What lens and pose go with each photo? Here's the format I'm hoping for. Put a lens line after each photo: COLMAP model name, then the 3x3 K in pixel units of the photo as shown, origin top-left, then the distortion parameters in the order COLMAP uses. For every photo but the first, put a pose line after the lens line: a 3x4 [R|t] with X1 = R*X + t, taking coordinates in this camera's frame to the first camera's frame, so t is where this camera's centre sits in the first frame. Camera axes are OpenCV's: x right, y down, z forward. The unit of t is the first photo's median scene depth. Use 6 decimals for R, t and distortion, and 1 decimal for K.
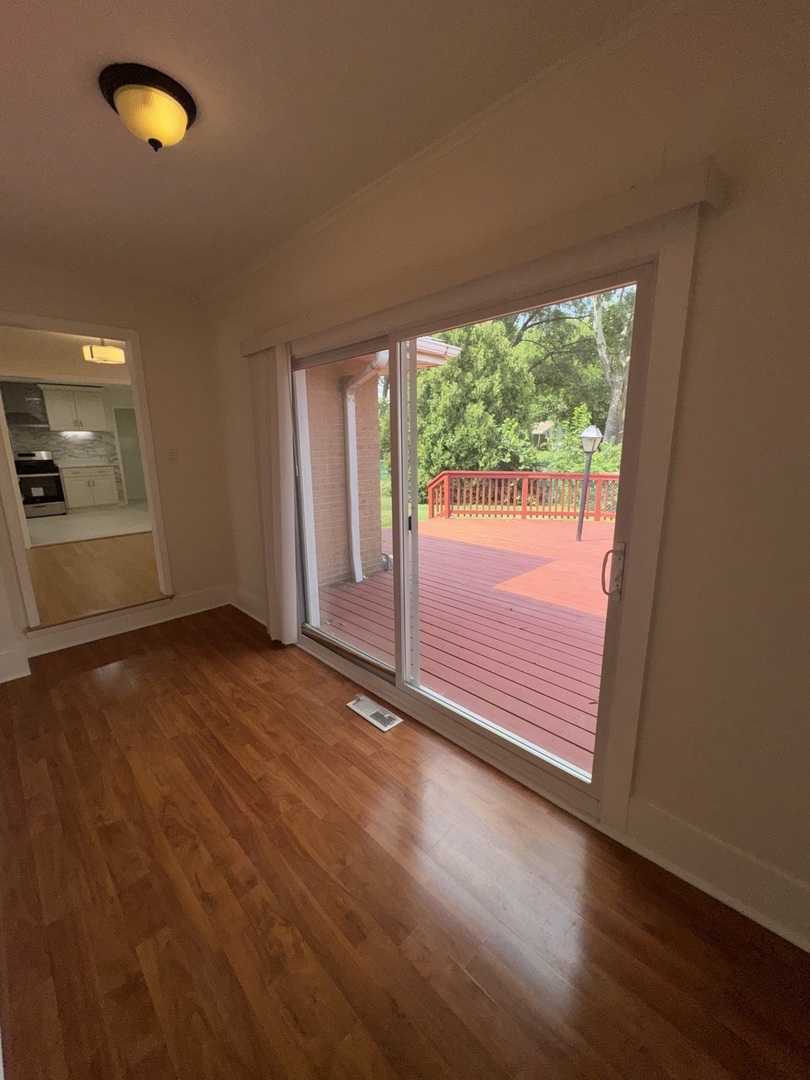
lens RADIAL K [[433.0, 0, 405.0], [0, 433.0, 540.0], [0, 0, 1]] dist [-0.001552, -0.000134]
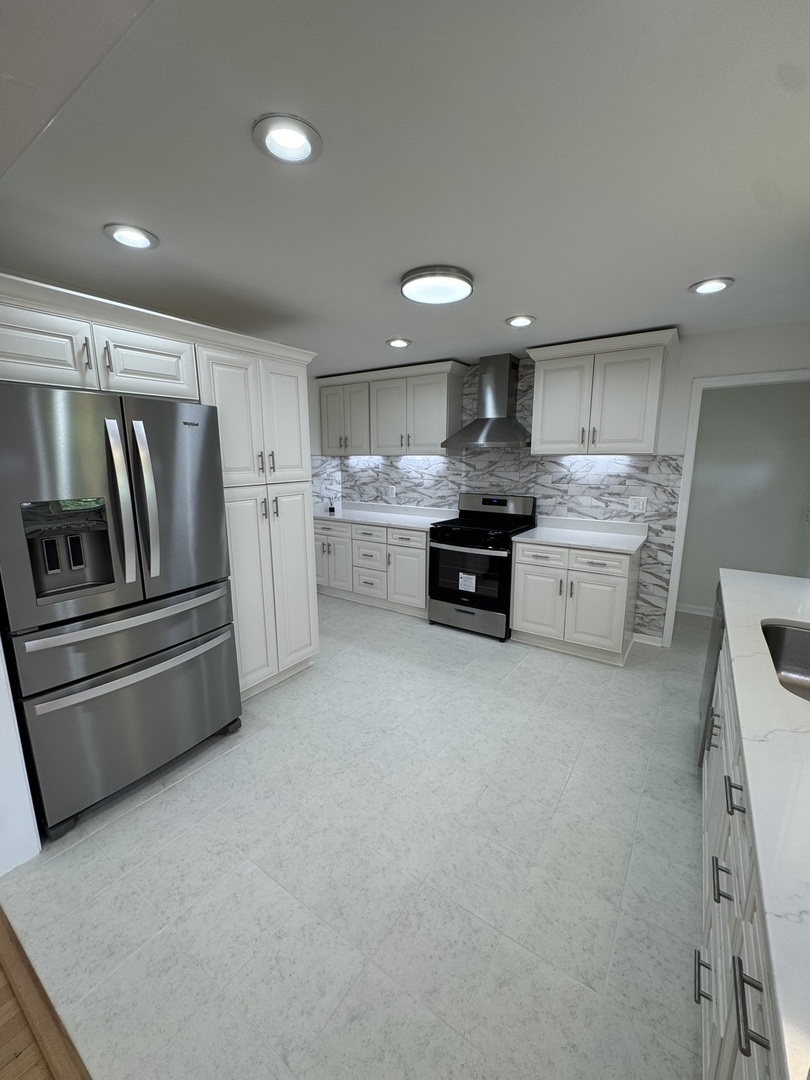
lens RADIAL K [[433.0, 0, 405.0], [0, 433.0, 540.0], [0, 0, 1]] dist [-0.001552, -0.000134]
pose [[0.197845, 0.198254, -0.959975, -0.382076], [-0.217364, 0.963825, 0.154251, -0.199187], [0.955830, 0.178147, 0.233781, 0.751785]]
